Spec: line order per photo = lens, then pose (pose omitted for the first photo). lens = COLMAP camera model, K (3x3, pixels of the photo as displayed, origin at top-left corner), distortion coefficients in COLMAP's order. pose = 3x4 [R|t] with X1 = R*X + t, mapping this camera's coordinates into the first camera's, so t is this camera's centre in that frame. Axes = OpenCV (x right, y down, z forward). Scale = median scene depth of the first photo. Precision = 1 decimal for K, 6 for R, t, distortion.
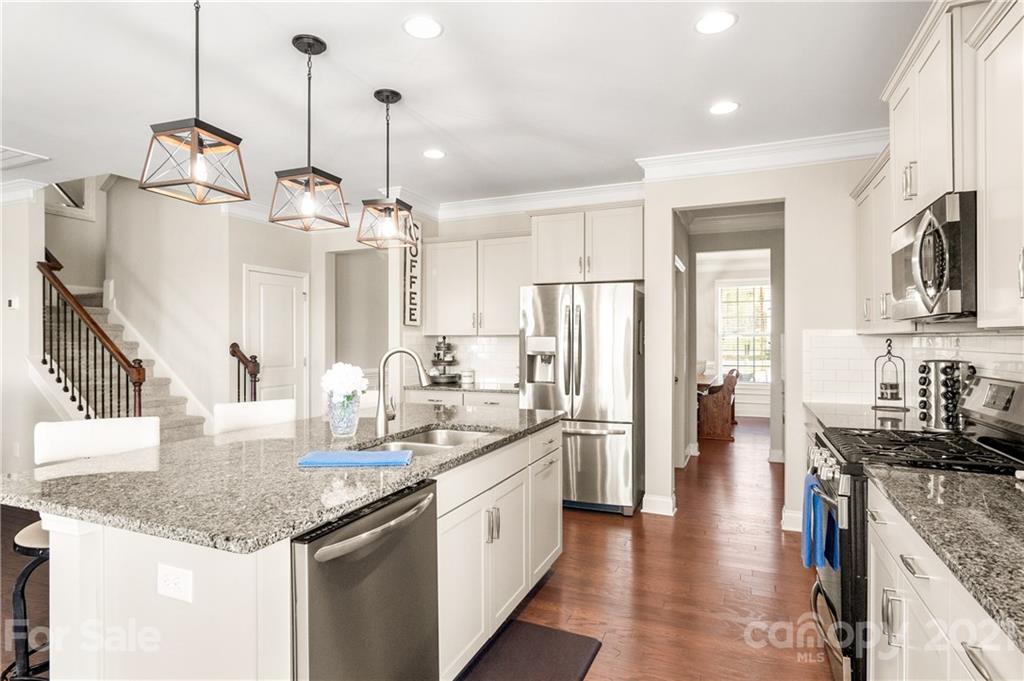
lens RADIAL K [[553.0, 0, 511.7], [0, 553.0, 339.4], [0, 0, 1]] dist [0.004550, -0.003699]
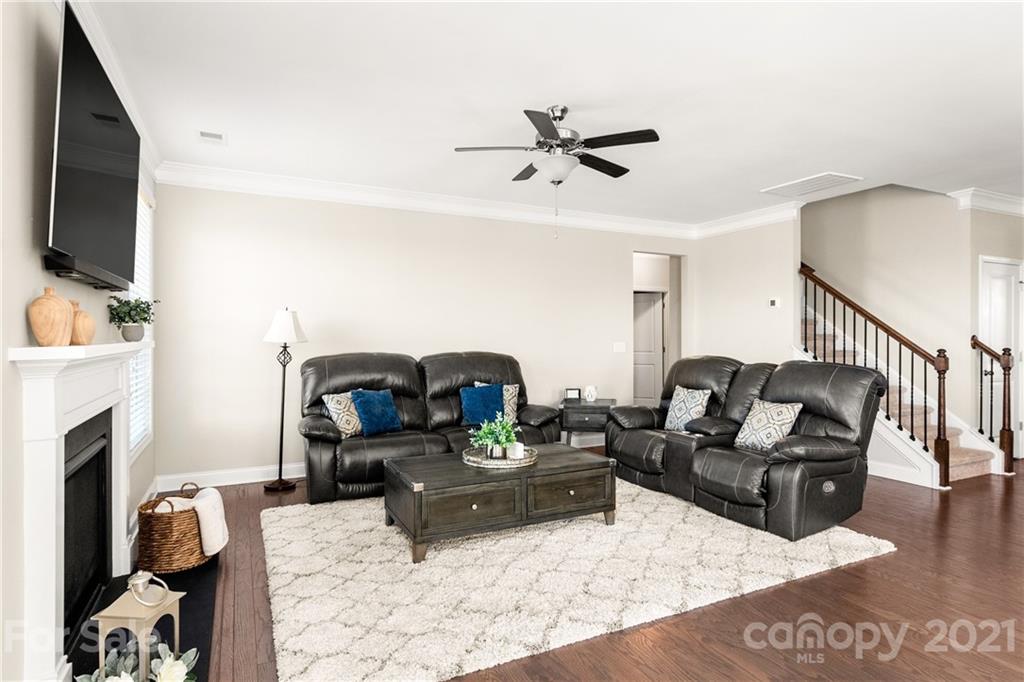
lens RADIAL K [[553.0, 0, 513.4], [0, 553.0, 337.5], [0, 0, 1]] dist [0.004550, -0.003699]
pose [[0.756238, 0.003670, -0.654287, -0.485375], [-0.001724, 0.999992, 0.003616, 0.008338], [0.654295, -0.001606, 0.756238, -0.302843]]
